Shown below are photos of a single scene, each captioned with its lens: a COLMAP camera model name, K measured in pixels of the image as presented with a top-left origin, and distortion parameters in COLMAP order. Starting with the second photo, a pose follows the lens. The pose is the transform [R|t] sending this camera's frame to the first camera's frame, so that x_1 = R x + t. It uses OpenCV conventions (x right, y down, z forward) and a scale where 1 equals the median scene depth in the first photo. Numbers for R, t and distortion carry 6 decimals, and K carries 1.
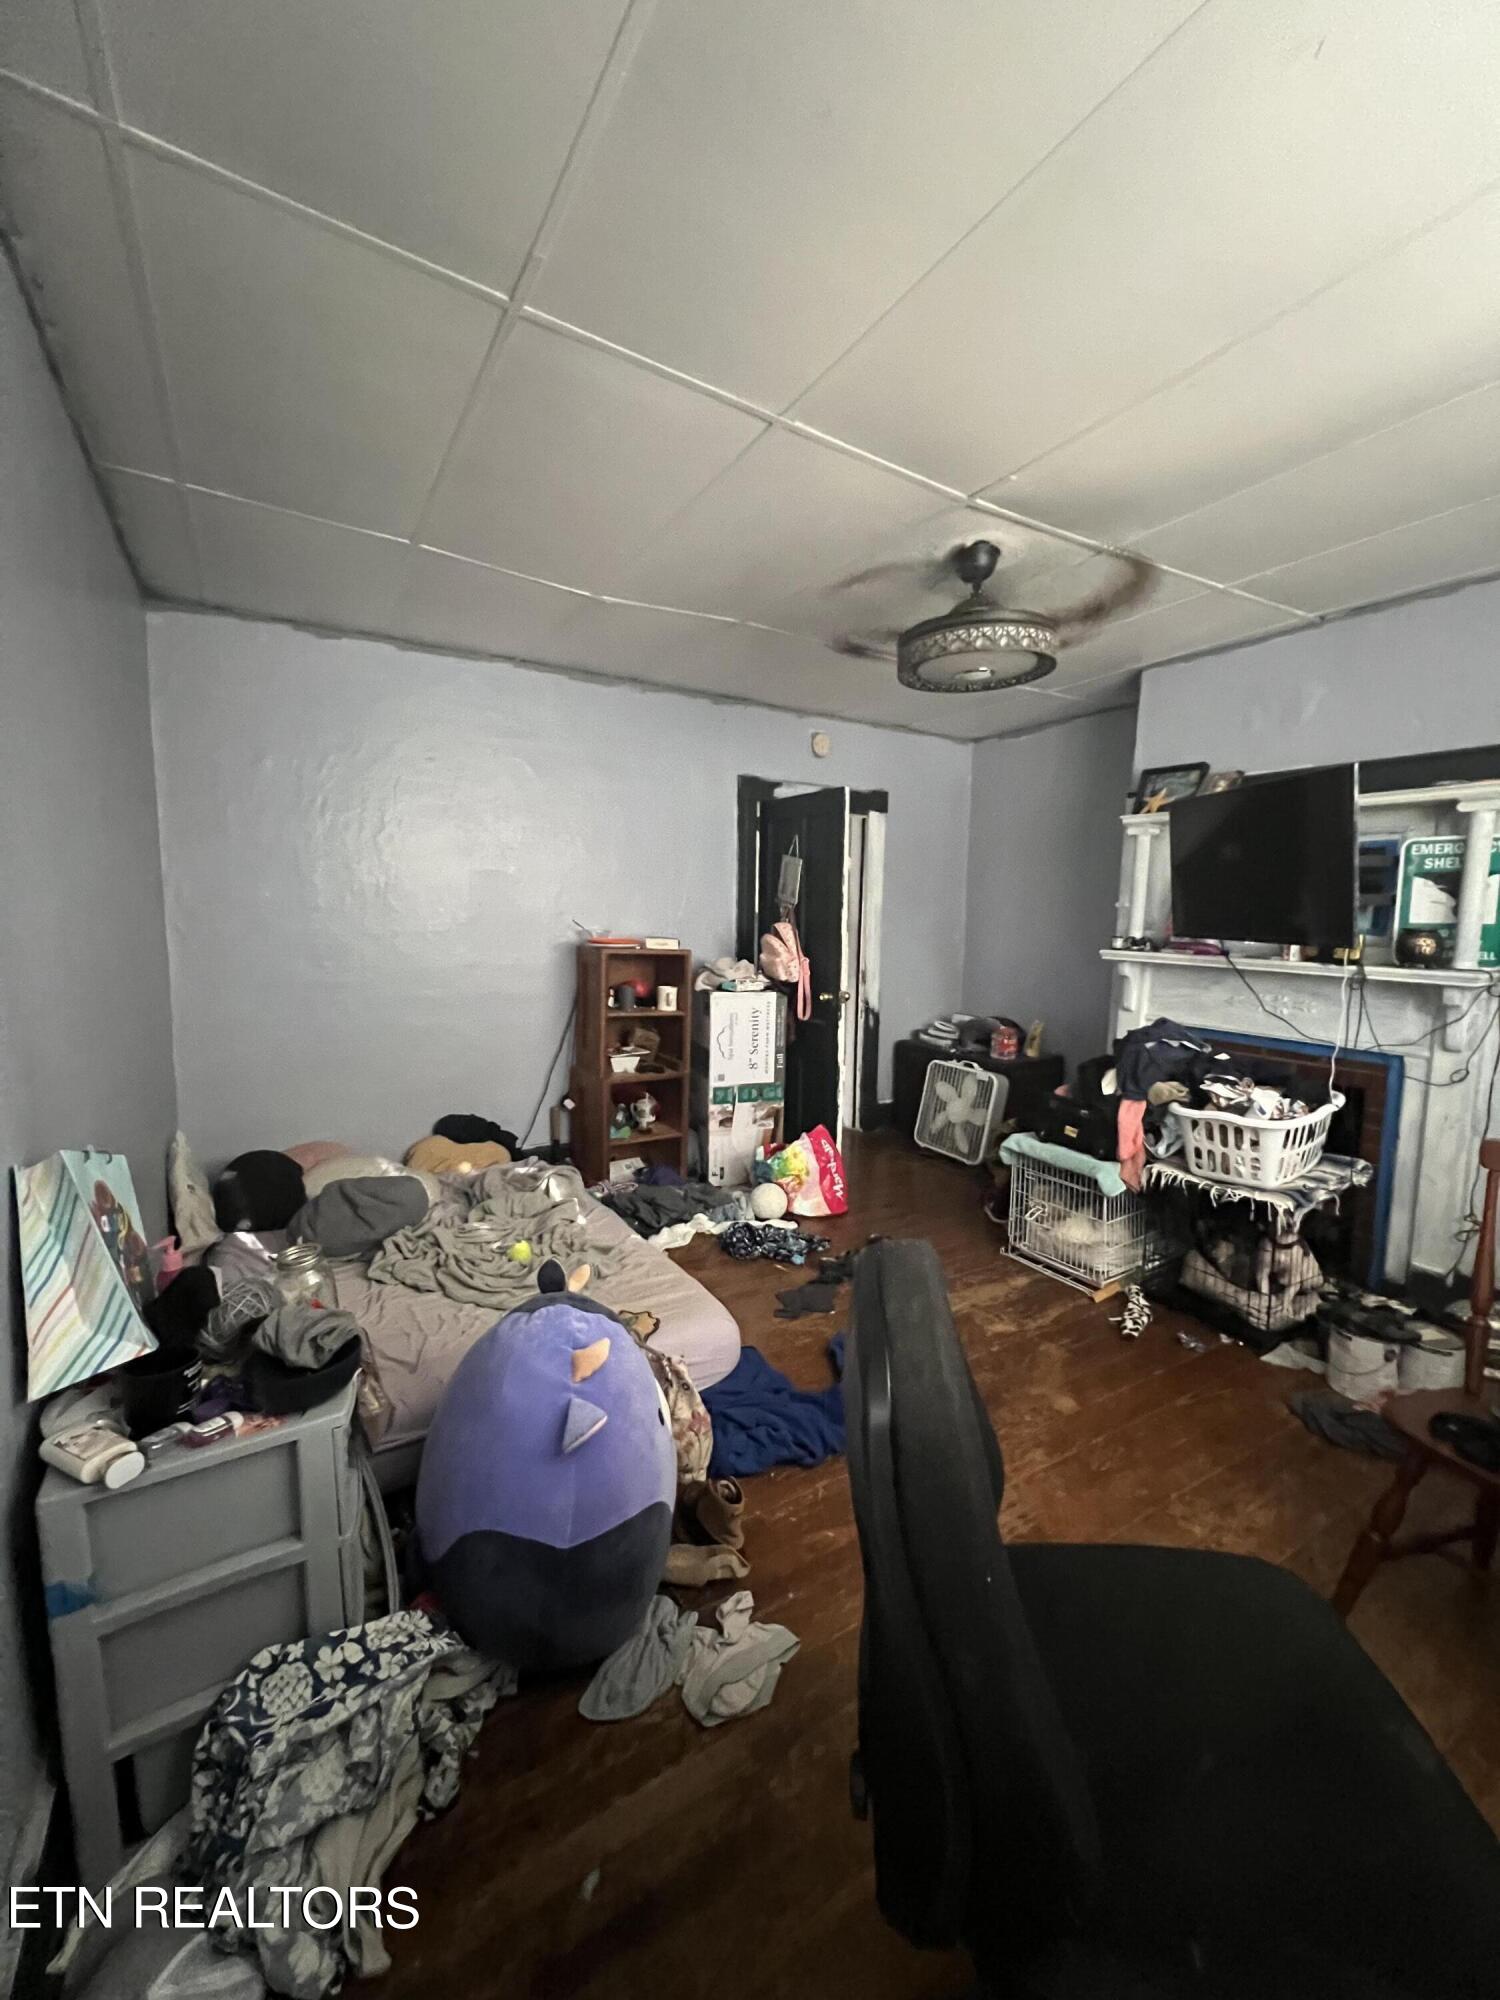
lens RADIAL K [[804.1, 0, 753.1], [0, 804.1, 1001.7], [0, 0, 1]] dist [0.000367, 0.000281]
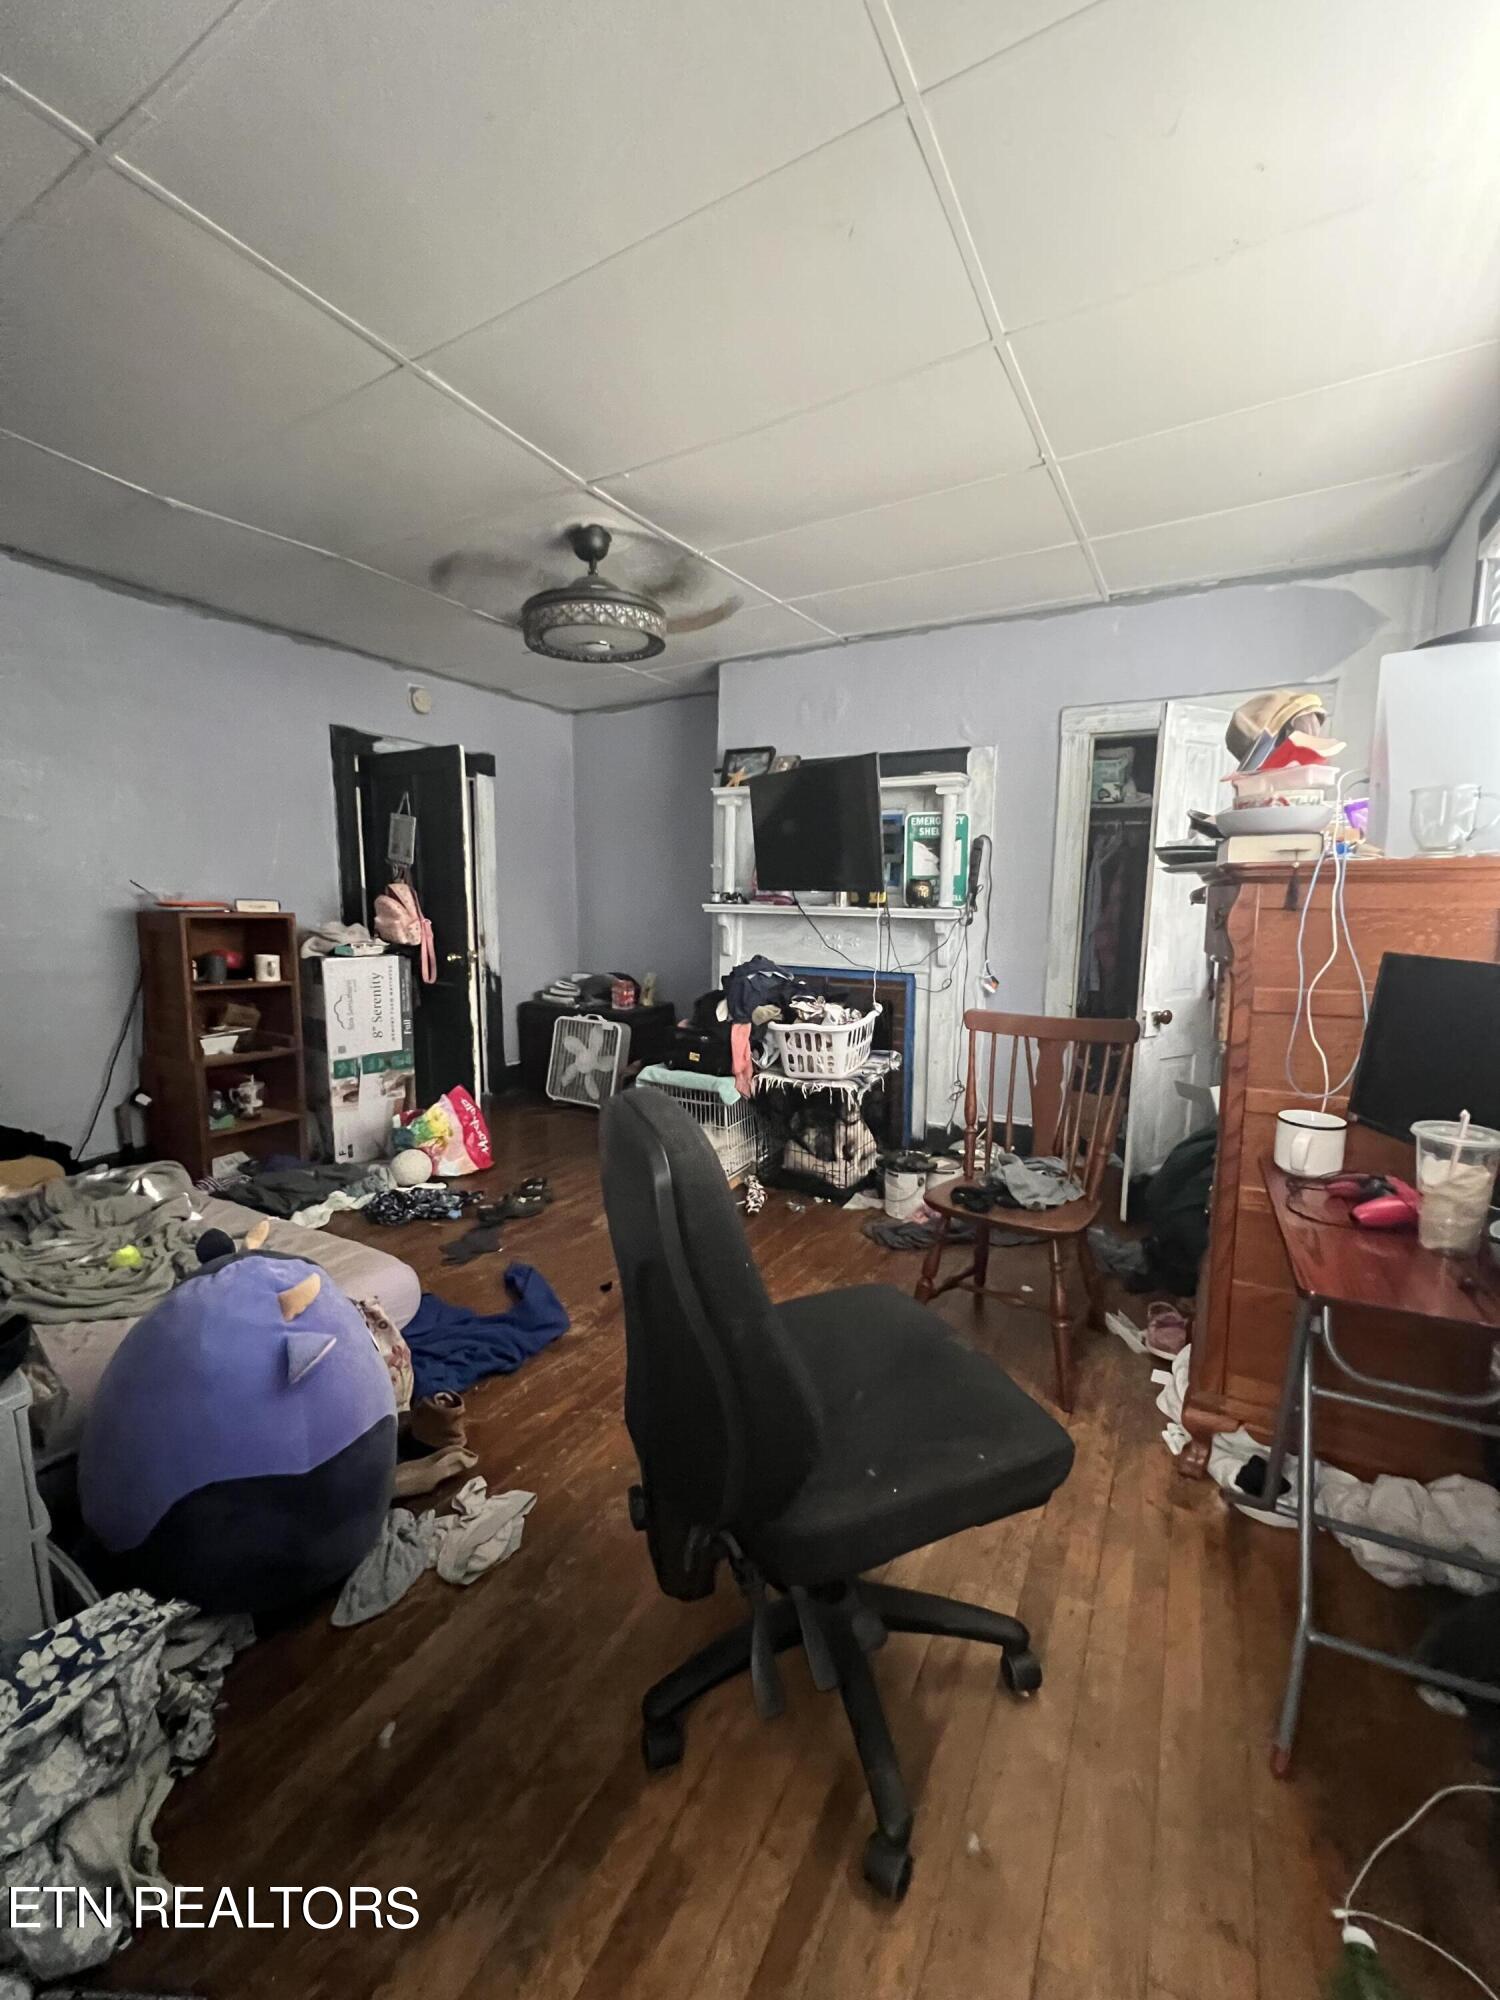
lens RADIAL K [[804.1, 0, 751.6], [0, 804.1, 1004.1], [0, 0, 1]] dist [0.000367, 0.000281]
pose [[0.876961, -0.075897, 0.474530, -0.082918], [0.062420, 0.997074, 0.044117, 0.040508], [-0.476490, -0.009069, 0.879133, -0.066906]]
